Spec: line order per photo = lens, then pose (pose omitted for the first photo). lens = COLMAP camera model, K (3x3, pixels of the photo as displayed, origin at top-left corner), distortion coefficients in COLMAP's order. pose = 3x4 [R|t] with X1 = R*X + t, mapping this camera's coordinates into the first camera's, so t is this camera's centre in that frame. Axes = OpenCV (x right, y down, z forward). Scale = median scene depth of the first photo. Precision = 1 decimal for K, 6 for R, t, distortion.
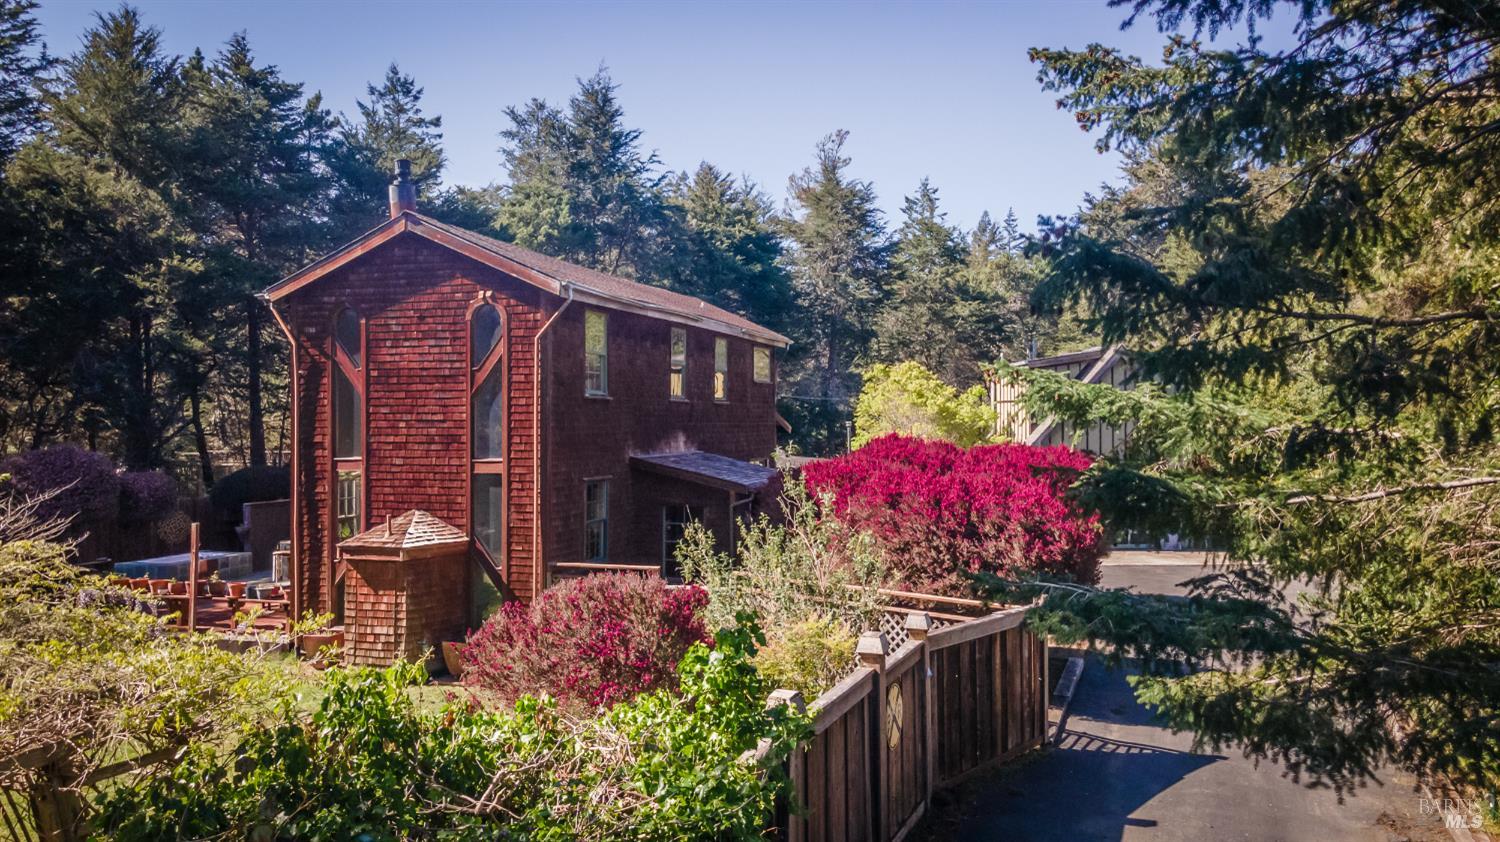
lens RADIAL K [[1063.5, 0, 751.0], [0, 1063.5, 421.2], [0, 0, 1]] dist [0.057397, -0.007569]
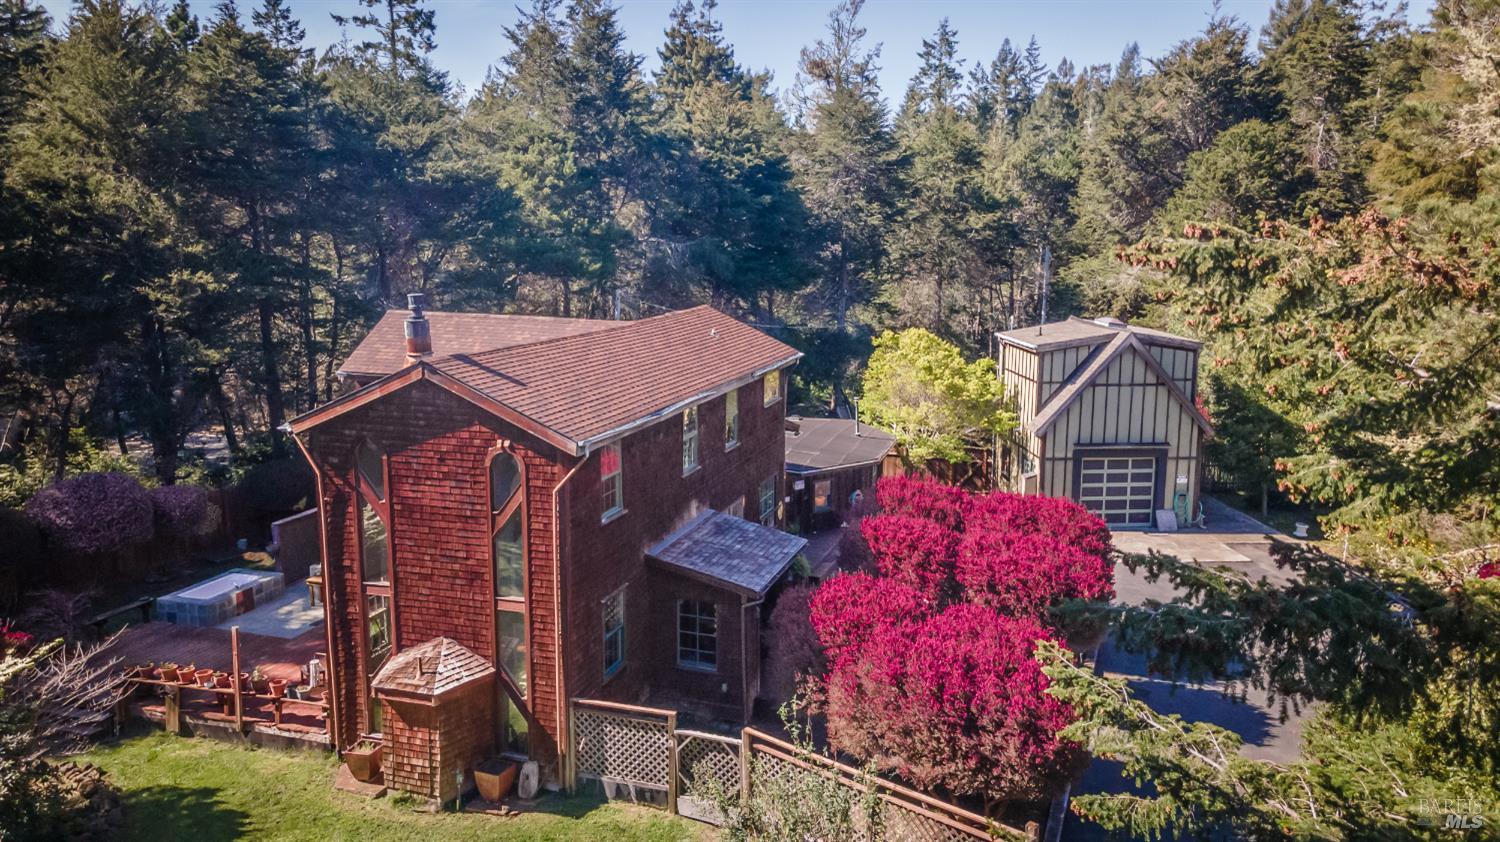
lens RADIAL K [[1063.5, 0, 747.3], [0, 1063.5, 420.3], [0, 0, 1]] dist [0.057397, -0.007569]
pose [[0.999944, 0.004441, -0.009577, -0.003467], [-0.002789, 0.986105, 0.166100, -0.203364], [0.010181, -0.166064, 0.986062, -0.000621]]
